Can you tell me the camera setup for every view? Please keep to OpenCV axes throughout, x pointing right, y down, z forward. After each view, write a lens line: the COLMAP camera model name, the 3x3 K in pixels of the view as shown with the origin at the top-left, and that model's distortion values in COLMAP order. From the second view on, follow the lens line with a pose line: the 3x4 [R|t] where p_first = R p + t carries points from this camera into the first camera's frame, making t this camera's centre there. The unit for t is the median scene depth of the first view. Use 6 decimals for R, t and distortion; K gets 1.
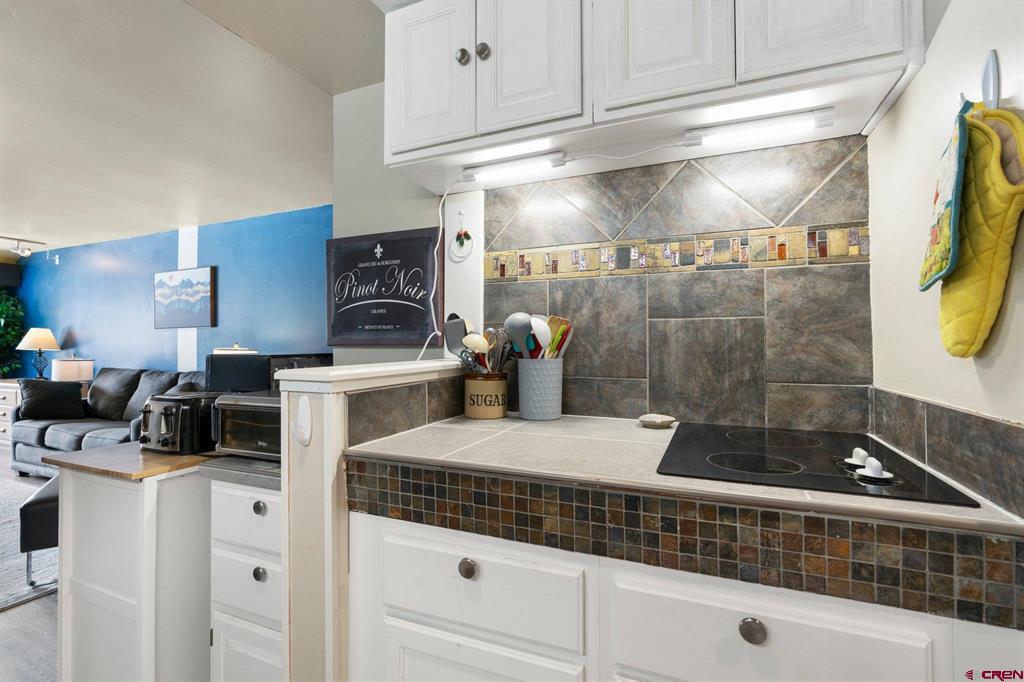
lens RADIAL K [[467.6, 0, 513.1], [0, 467.6, 336.9], [0, 0, 1]] dist [-0.014534, 0.005558]
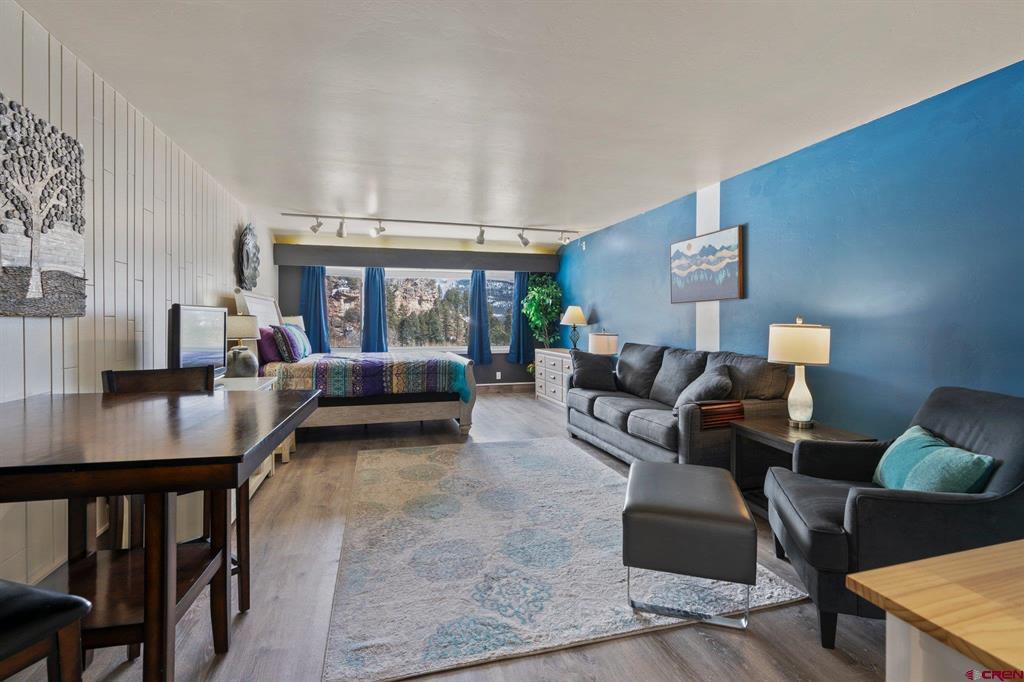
lens RADIAL K [[467.5, 0, 509.9], [0, 467.5, 322.8], [0, 0, 1]] dist [-0.010829, 0.000765]
pose [[0.639943, 0.006268, -0.768397, -0.844028], [0.006694, 0.999883, 0.013731, 0.021862], [0.768393, -0.013931, 0.639826, 0.475100]]
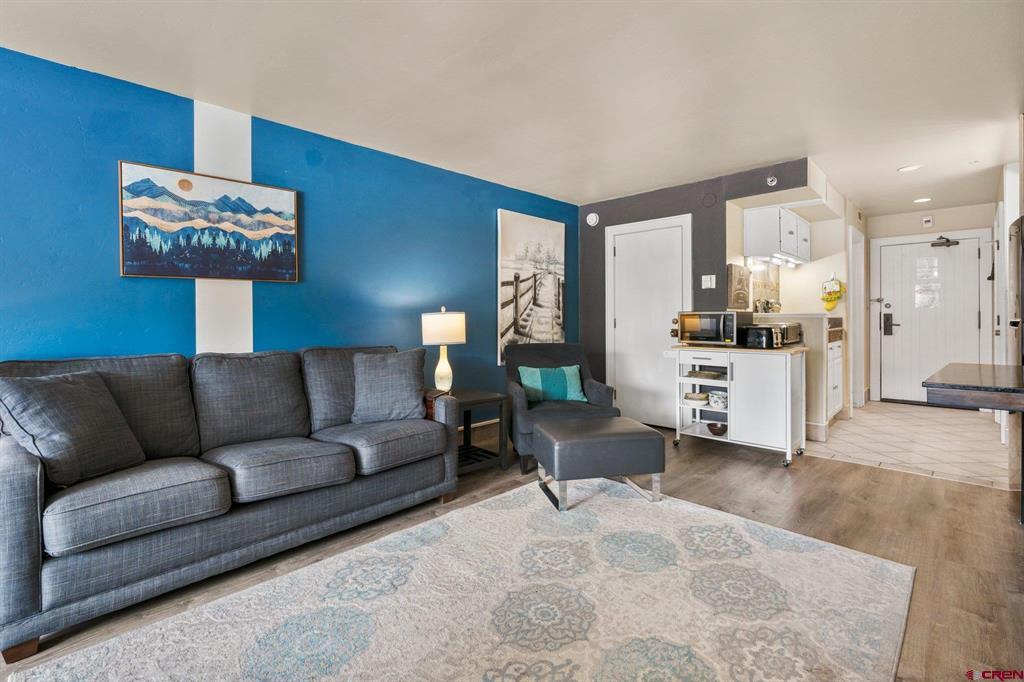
lens RADIAL K [[467.5, 0, 509.9], [0, 467.5, 322.8], [0, 0, 1]] dist [-0.010829, 0.000765]
pose [[0.352371, -0.010723, 0.935799, -3.631564], [-0.006523, 0.999882, 0.013914, 0.081757], [-0.935838, -0.011007, 0.352260, 1.462819]]
